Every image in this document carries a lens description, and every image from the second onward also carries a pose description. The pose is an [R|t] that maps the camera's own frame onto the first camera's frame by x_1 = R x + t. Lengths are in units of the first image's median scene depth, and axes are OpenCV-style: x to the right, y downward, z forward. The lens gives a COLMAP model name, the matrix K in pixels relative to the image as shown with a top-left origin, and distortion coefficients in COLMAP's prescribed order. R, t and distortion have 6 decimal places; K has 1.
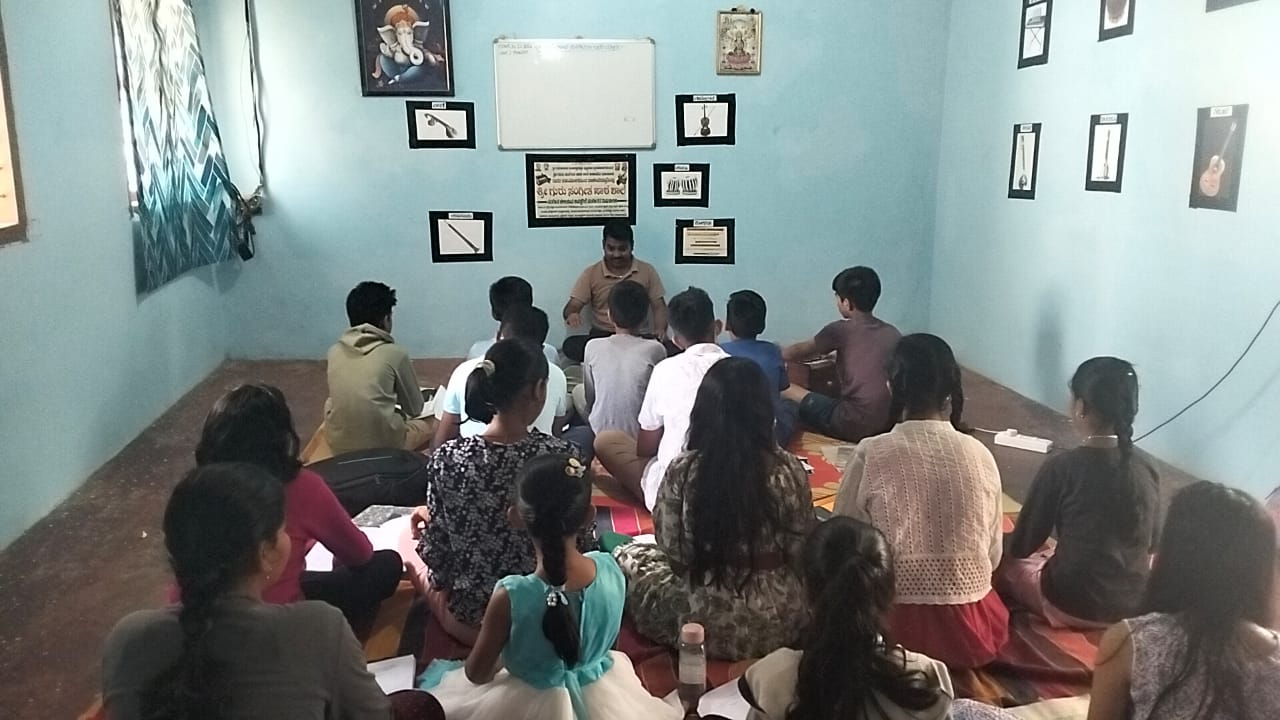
lens RADIAL K [[1049.0, 0, 640.1], [0, 1049.0, 373.2], [0, 0, 1]] dist [0.033351, -0.004549]
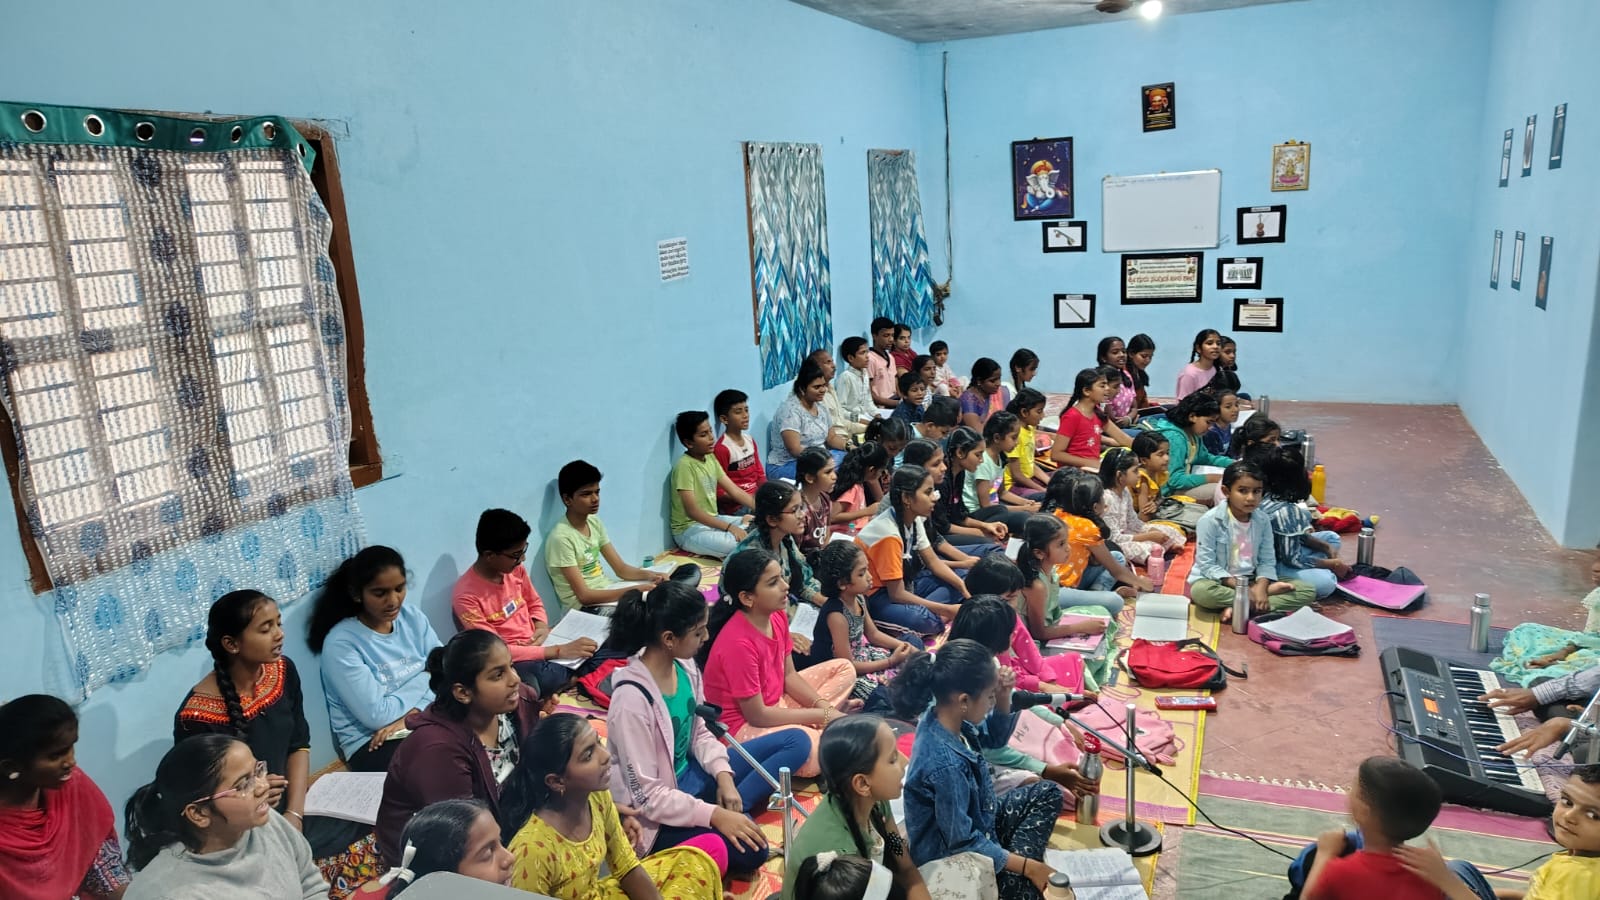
lens RADIAL K [[1083.9, 0, 796.4], [0, 1083.9, 451.5], [0, 0, 1]] dist [-0.004697, -0.002059]
pose [[0.853750, 0.073803, -0.515425, 0.297014], [-0.057436, 0.997211, 0.047653, 0.017382], [0.517505, -0.011080, 0.855608, -0.511721]]
